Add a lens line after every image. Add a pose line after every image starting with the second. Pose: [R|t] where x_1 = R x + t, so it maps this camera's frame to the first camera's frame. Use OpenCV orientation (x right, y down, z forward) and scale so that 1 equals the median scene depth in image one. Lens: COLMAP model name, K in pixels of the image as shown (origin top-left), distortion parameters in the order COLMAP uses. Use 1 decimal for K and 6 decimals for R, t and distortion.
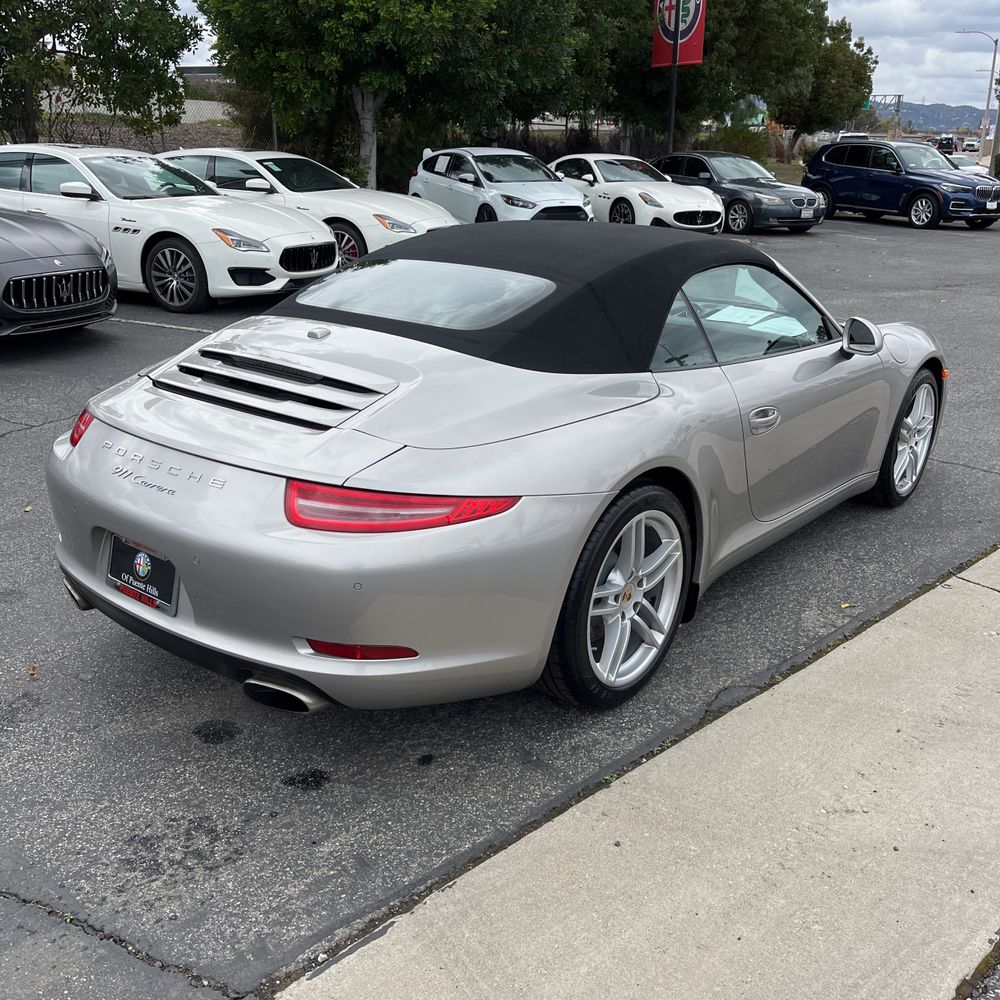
lens RADIAL K [[1028.9, 0, 500.0], [0, 1028.9, 500.0], [0, 0, 1]] dist [-0.000336, -0.004587]
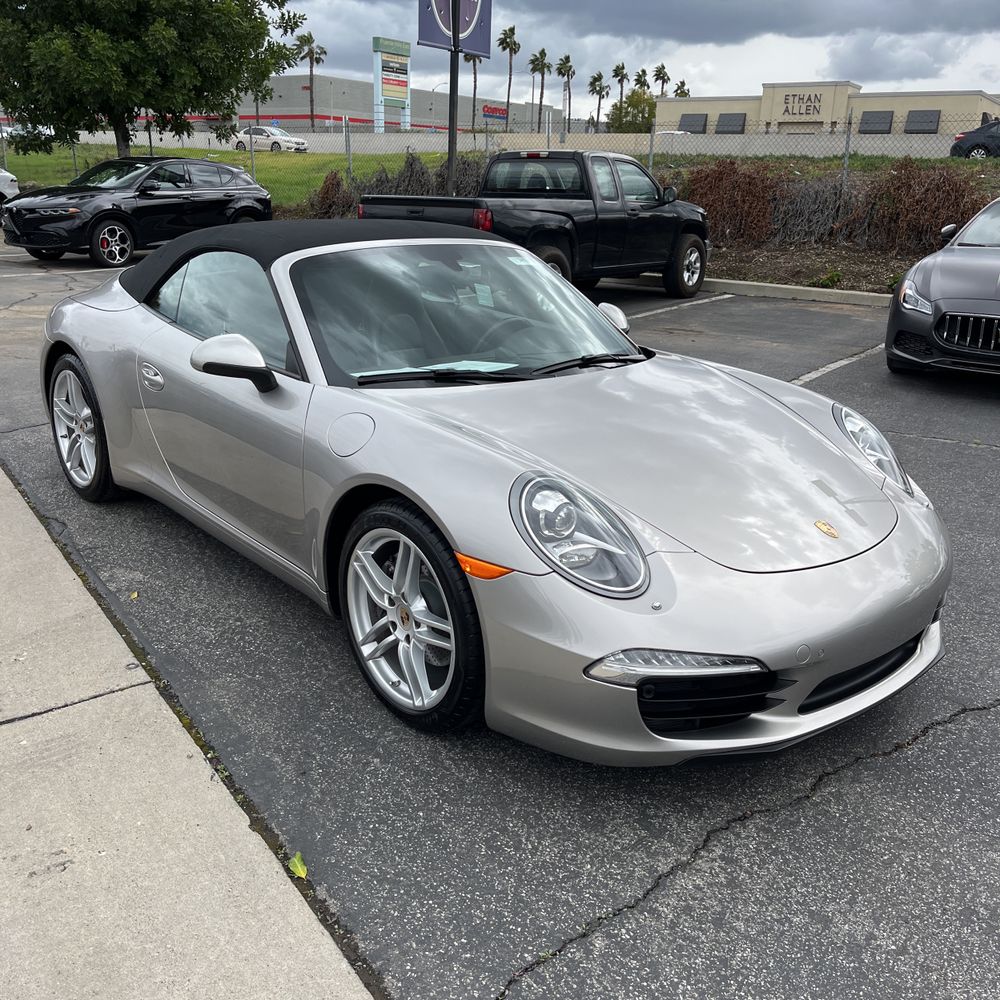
lens RADIAL K [[1028.9, 0, 500.0], [0, 1028.9, 500.0], [0, 0, 1]] dist [-0.000336, -0.004587]
pose [[-0.180633, 0.273361, -0.944799, 0.626211], [-0.349393, 0.880112, 0.321445, -0.221144], [0.919400, 0.388170, -0.063466, 0.713892]]
